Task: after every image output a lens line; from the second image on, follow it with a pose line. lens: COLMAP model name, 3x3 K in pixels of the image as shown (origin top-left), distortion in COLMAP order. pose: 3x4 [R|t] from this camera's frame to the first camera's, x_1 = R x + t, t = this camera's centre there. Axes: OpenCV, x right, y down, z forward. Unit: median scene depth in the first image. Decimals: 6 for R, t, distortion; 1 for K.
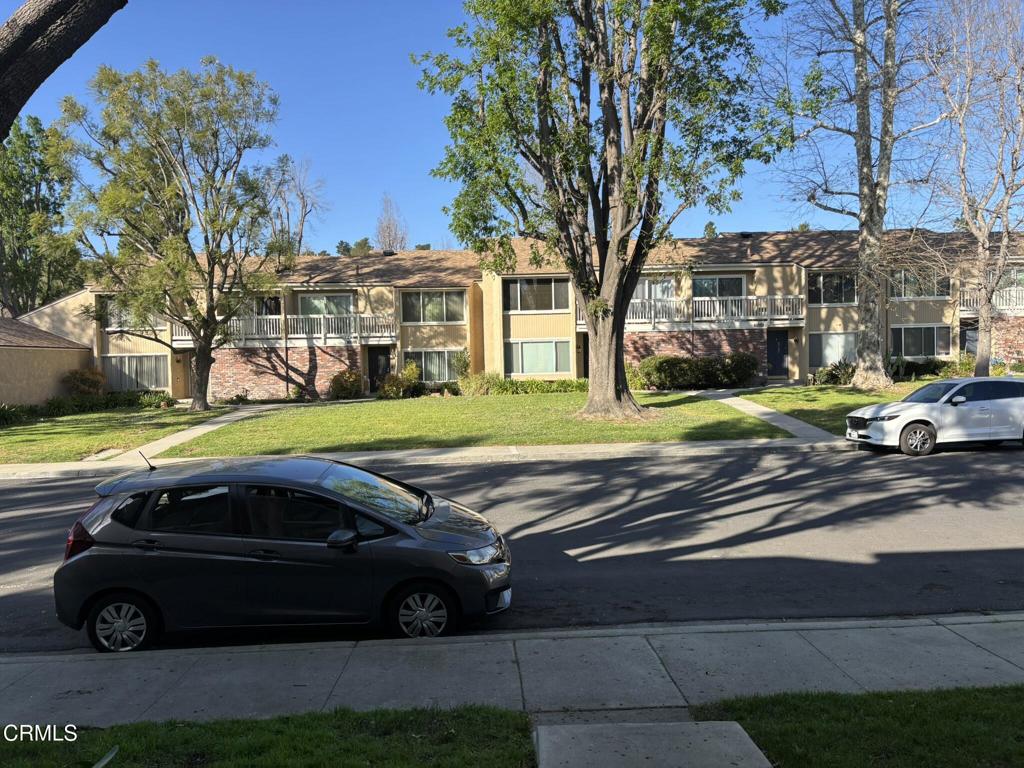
lens RADIAL K [[770.0, 0, 520.1], [0, 770.0, 397.3], [0, 0, 1]] dist [0.043877, -0.051111]
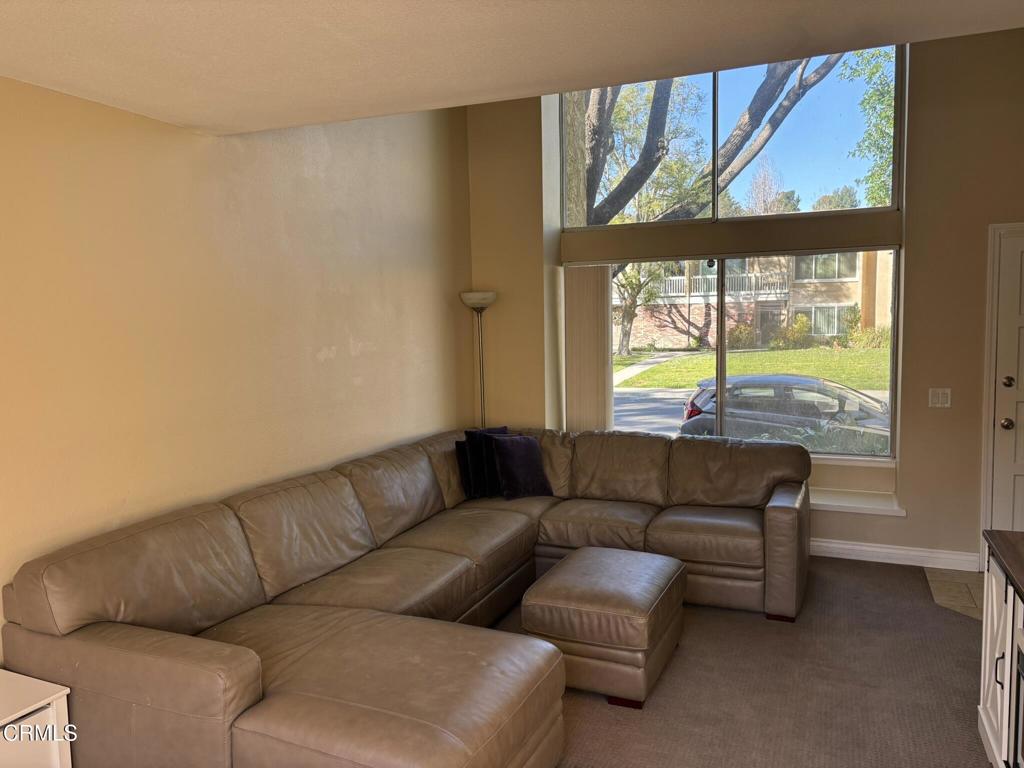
lens RADIAL K [[776.4, 0, 512.0], [0, 776.4, 384.0], [0, 0, 1]] dist [0.114564, -0.130559]
pose [[0.902376, 0.044674, -0.428628, -0.030135], [-0.027149, 0.998530, 0.046916, 0.008306], [0.430093, -0.030699, 0.902262, -0.191842]]
